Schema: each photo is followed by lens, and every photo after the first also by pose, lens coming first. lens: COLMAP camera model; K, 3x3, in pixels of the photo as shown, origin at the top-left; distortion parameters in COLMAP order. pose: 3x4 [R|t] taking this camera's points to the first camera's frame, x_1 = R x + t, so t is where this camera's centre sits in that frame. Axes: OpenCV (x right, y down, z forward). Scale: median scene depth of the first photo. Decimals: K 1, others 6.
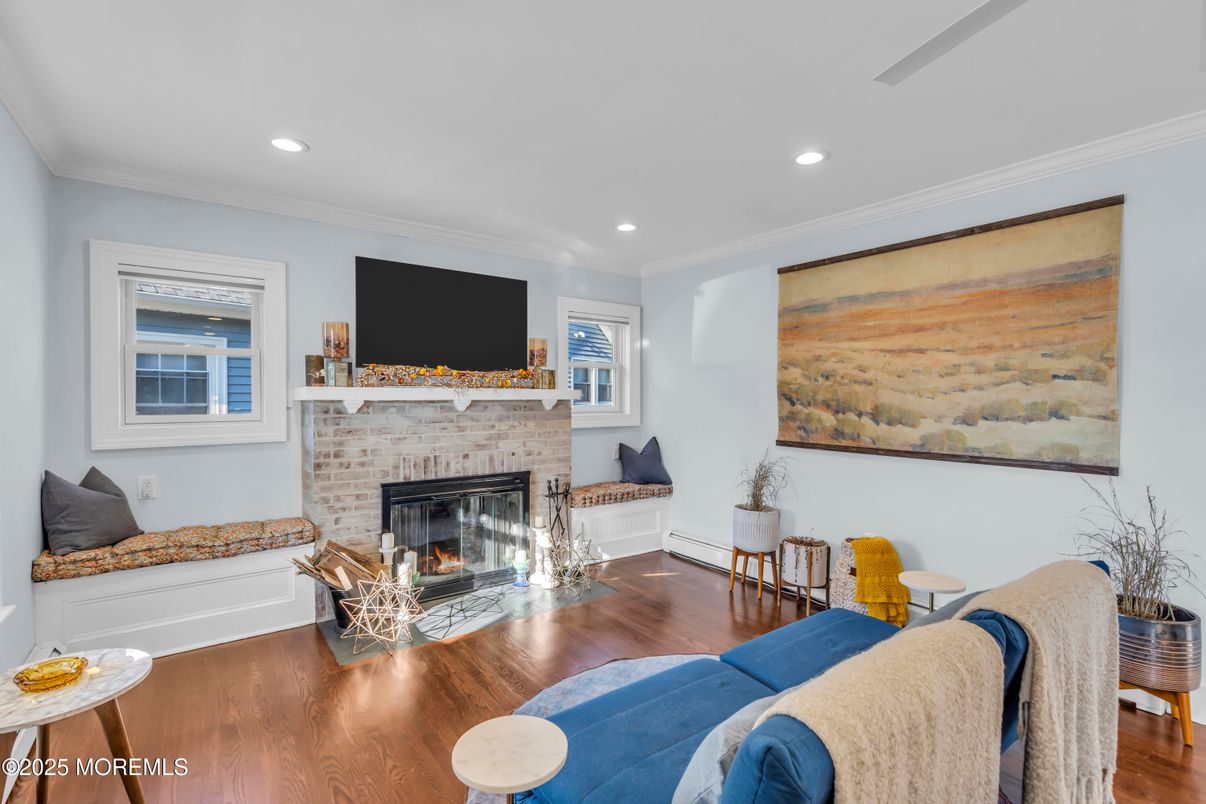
lens RADIAL K [[554.5, 0, 609.6], [0, 554.5, 403.2], [0, 0, 1]] dist [0.000611, -0.000030]
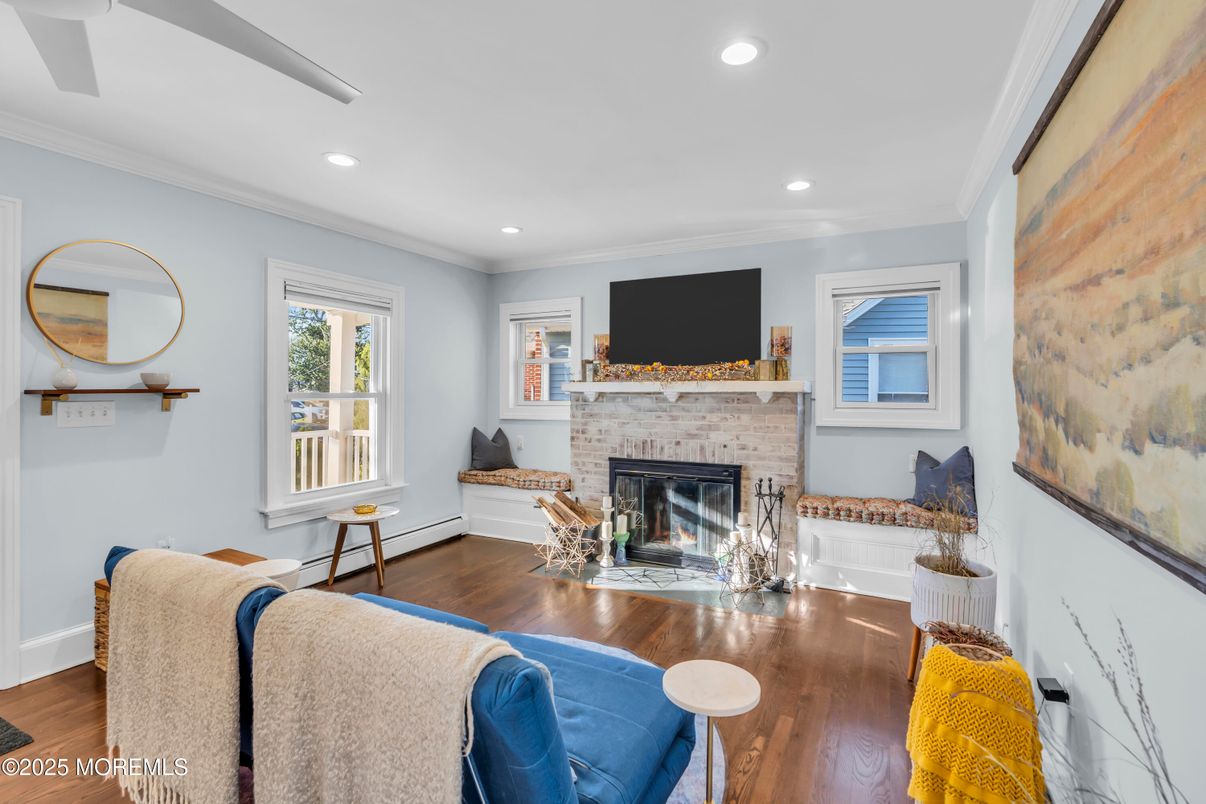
lens RADIAL K [[554.5, 0, 613.0], [0, 554.5, 393.4], [0, 0, 1]] dist [0.000611, -0.000030]
pose [[0.450607, 0.001996, -0.892720, 0.661174], [-0.010128, 0.999945, -0.002877, 0.001424], [0.892665, 0.010338, 0.450602, 0.385832]]
